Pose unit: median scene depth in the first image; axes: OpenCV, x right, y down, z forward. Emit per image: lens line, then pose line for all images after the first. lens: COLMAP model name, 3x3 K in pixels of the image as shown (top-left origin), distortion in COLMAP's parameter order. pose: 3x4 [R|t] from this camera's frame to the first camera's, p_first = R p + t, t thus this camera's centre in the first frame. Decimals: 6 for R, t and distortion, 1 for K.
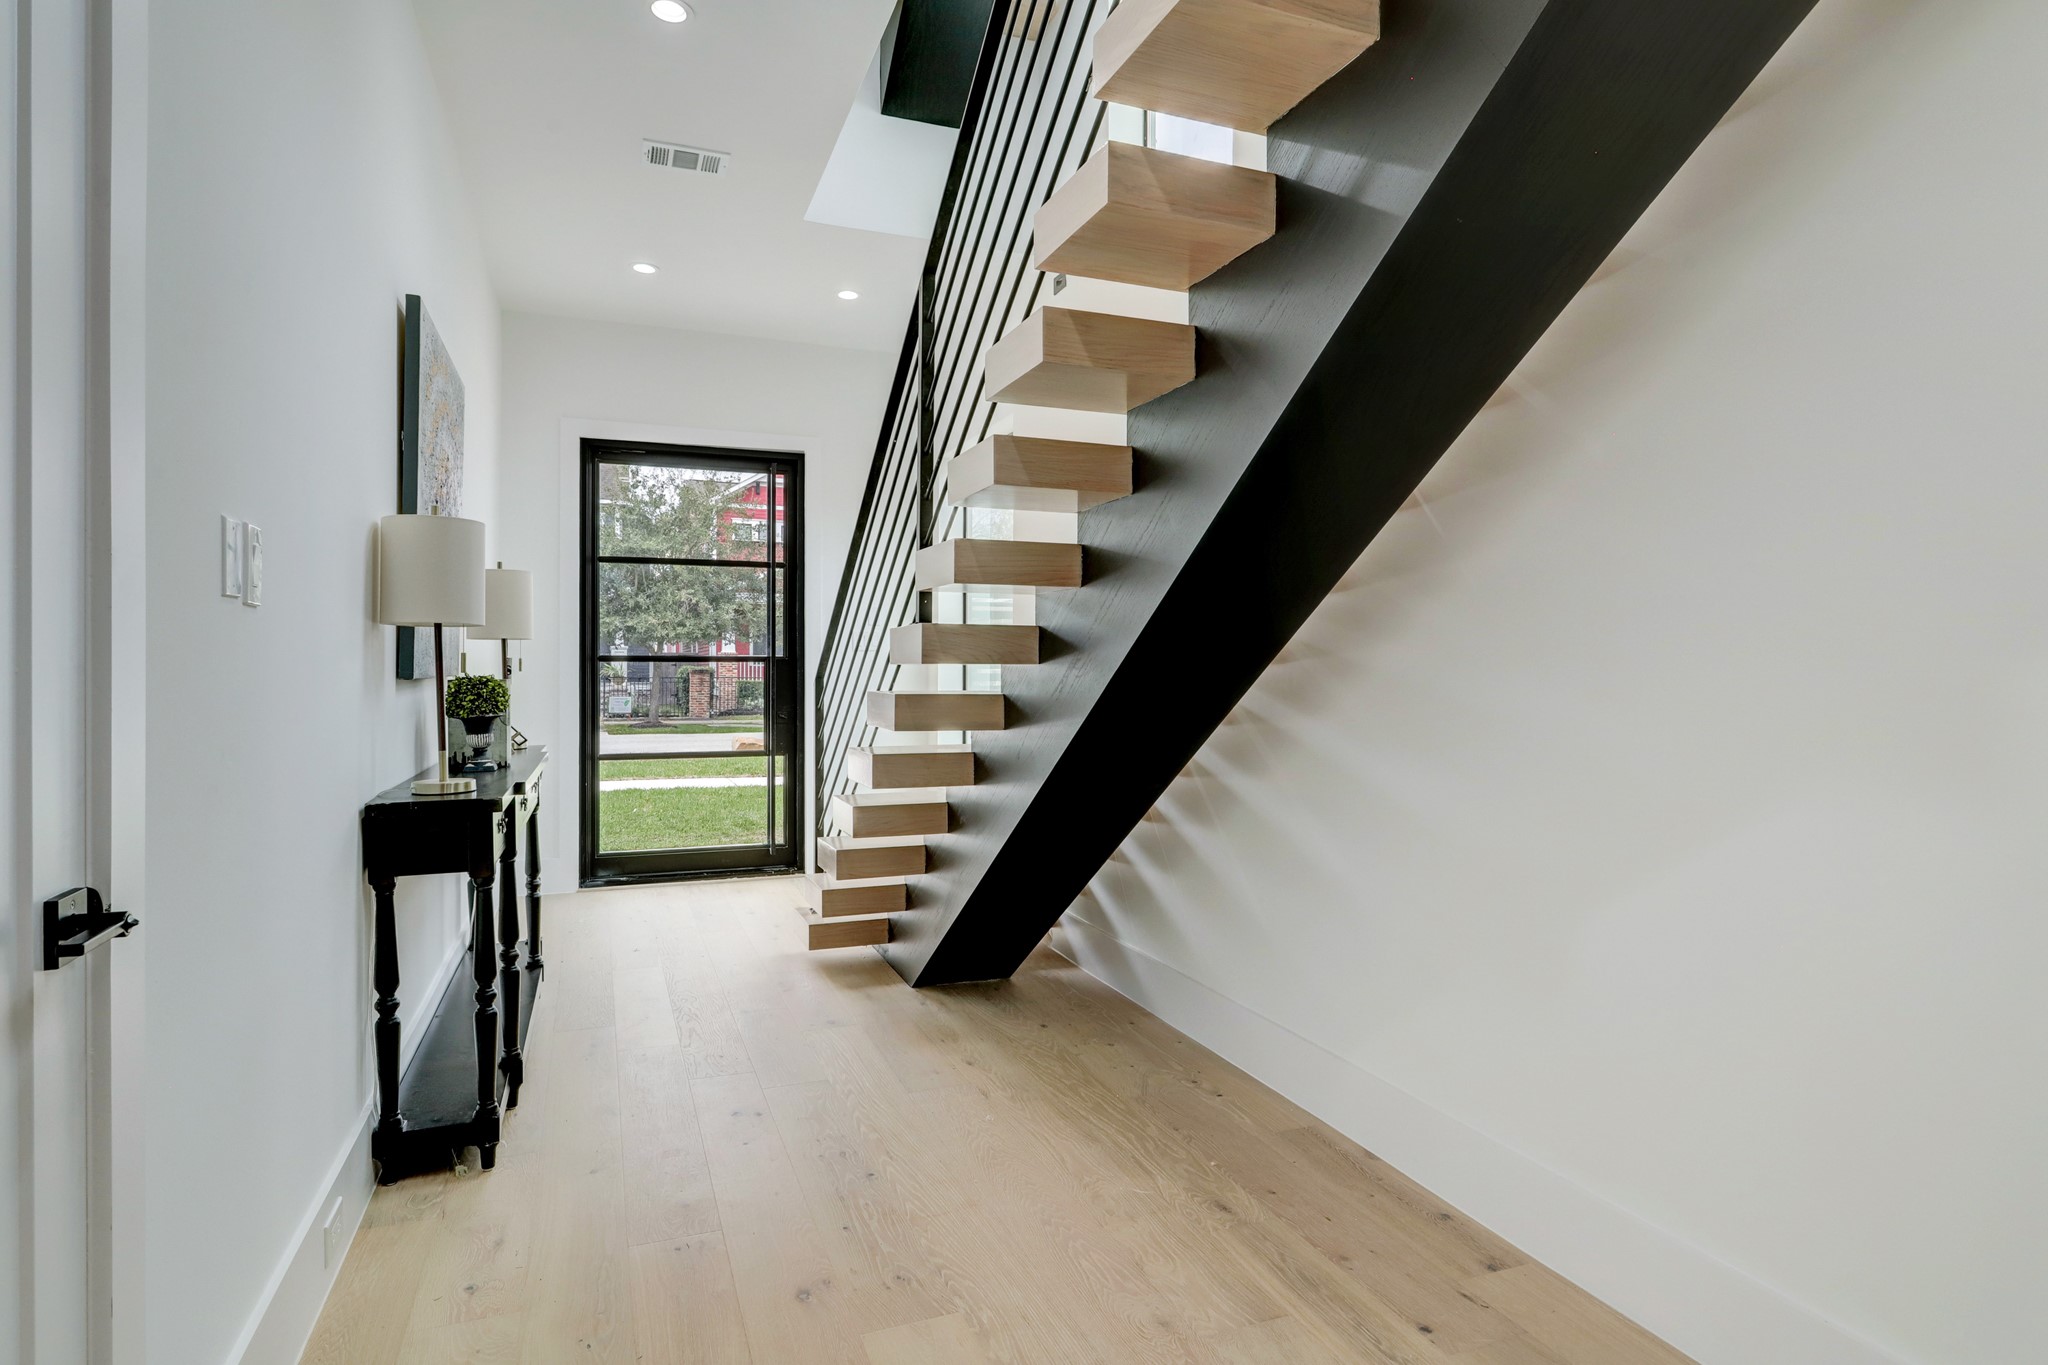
lens RADIAL K [[1065.6, 0, 1022.5], [0, 1065.6, 680.8], [0, 0, 1]] dist [0.003056, 0.002948]
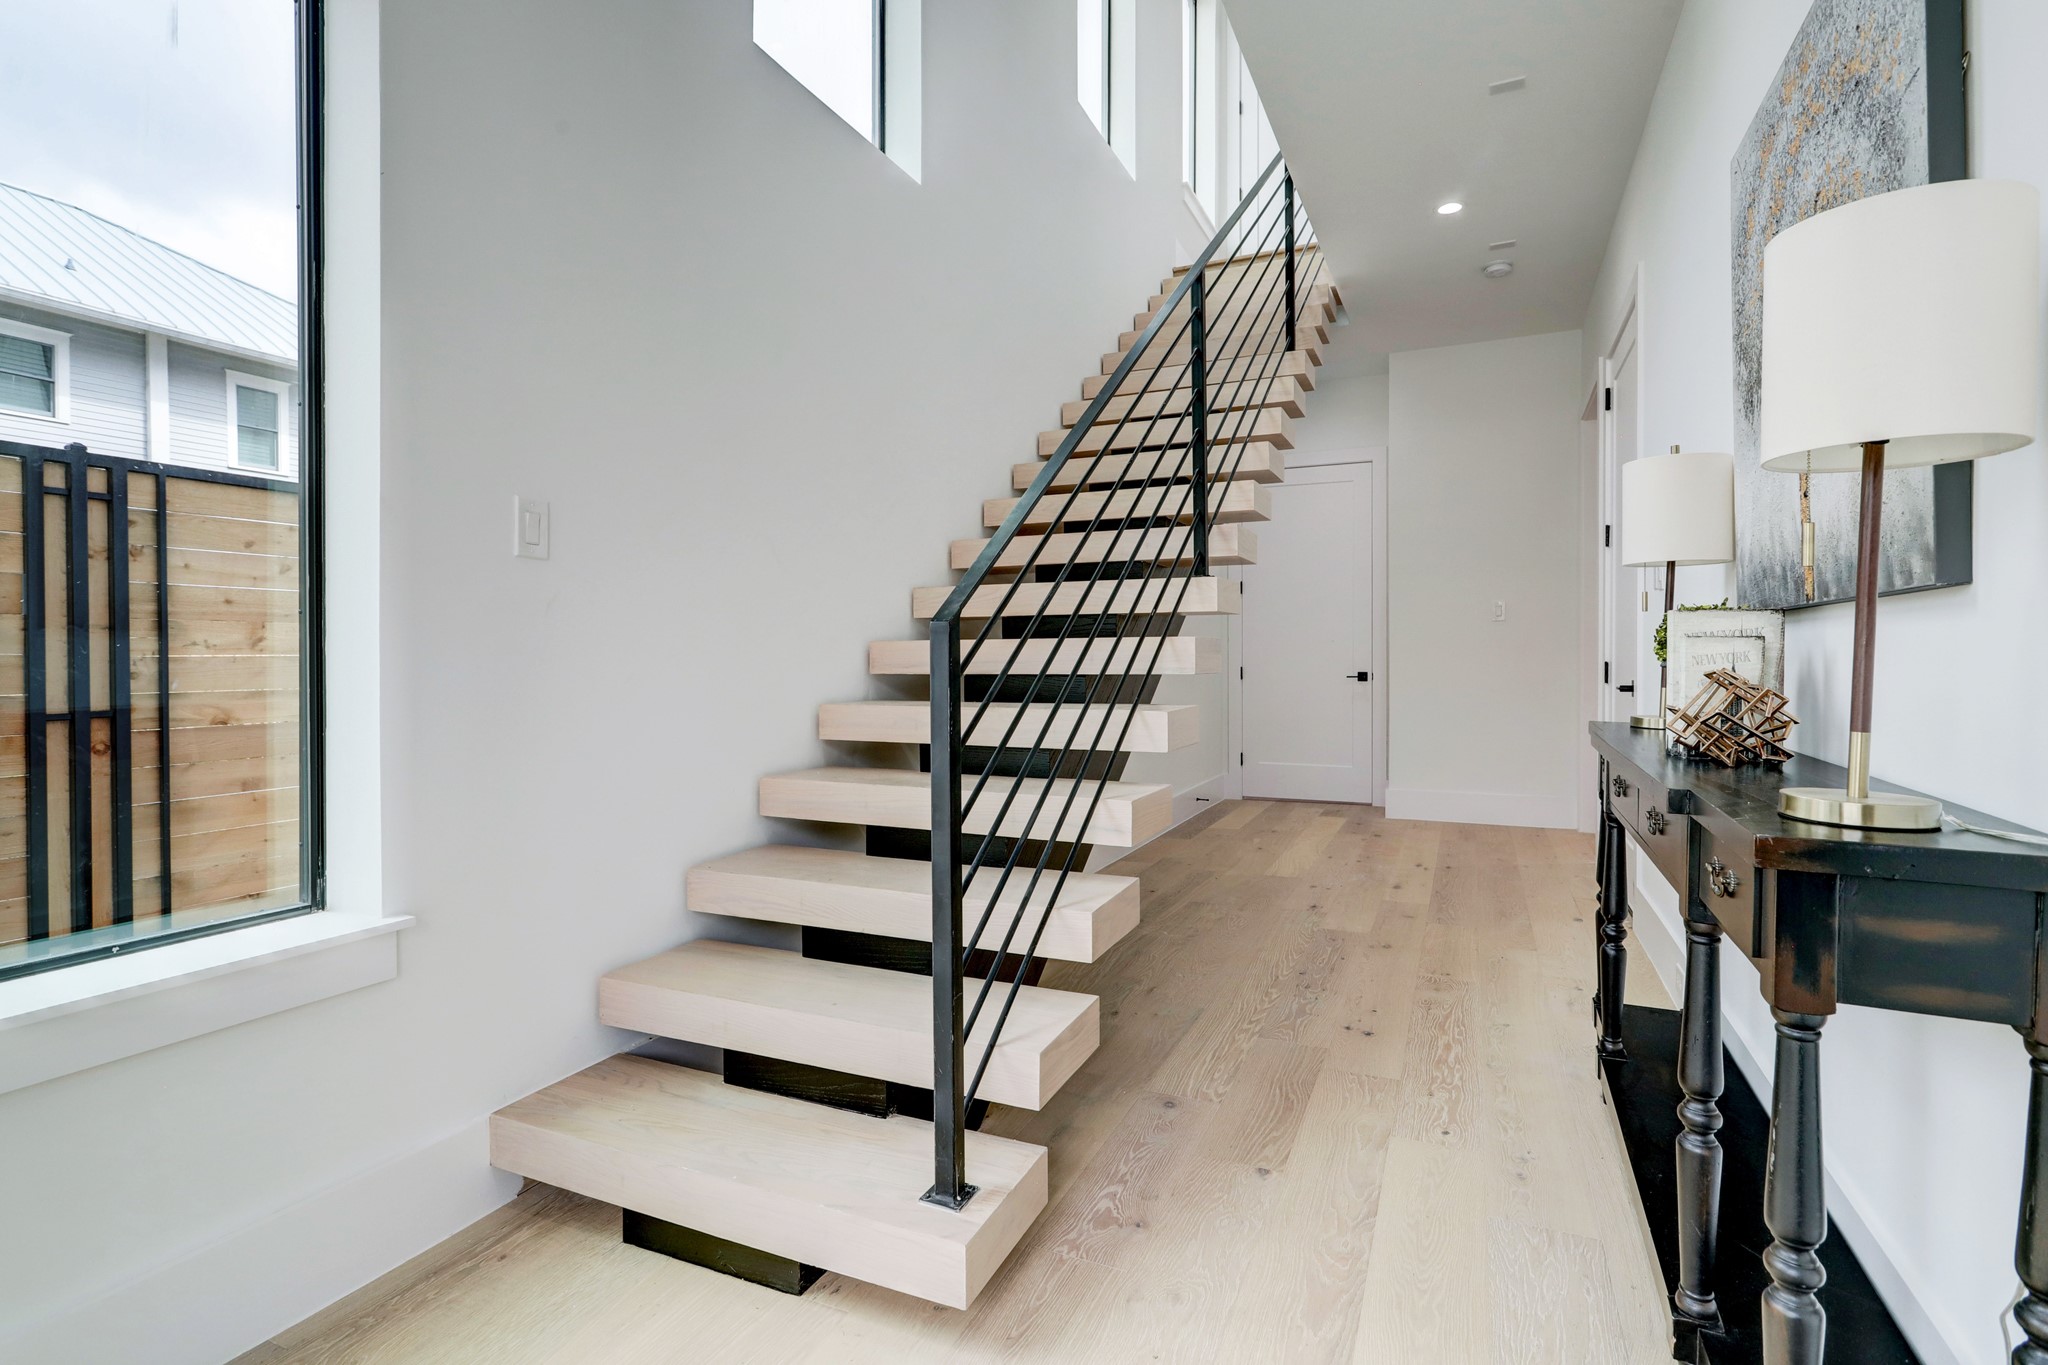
lens RADIAL K [[983.4, 0, 1024.4], [0, 983.4, 669.5], [0, 0, 1]] dist [-0.010257, 0.004123]
pose [[-0.690496, -0.002938, 0.723331, -0.697646], [0.018923, 0.999576, 0.022123, 0.022606], [-0.723089, 0.028963, -0.690147, 1.813299]]
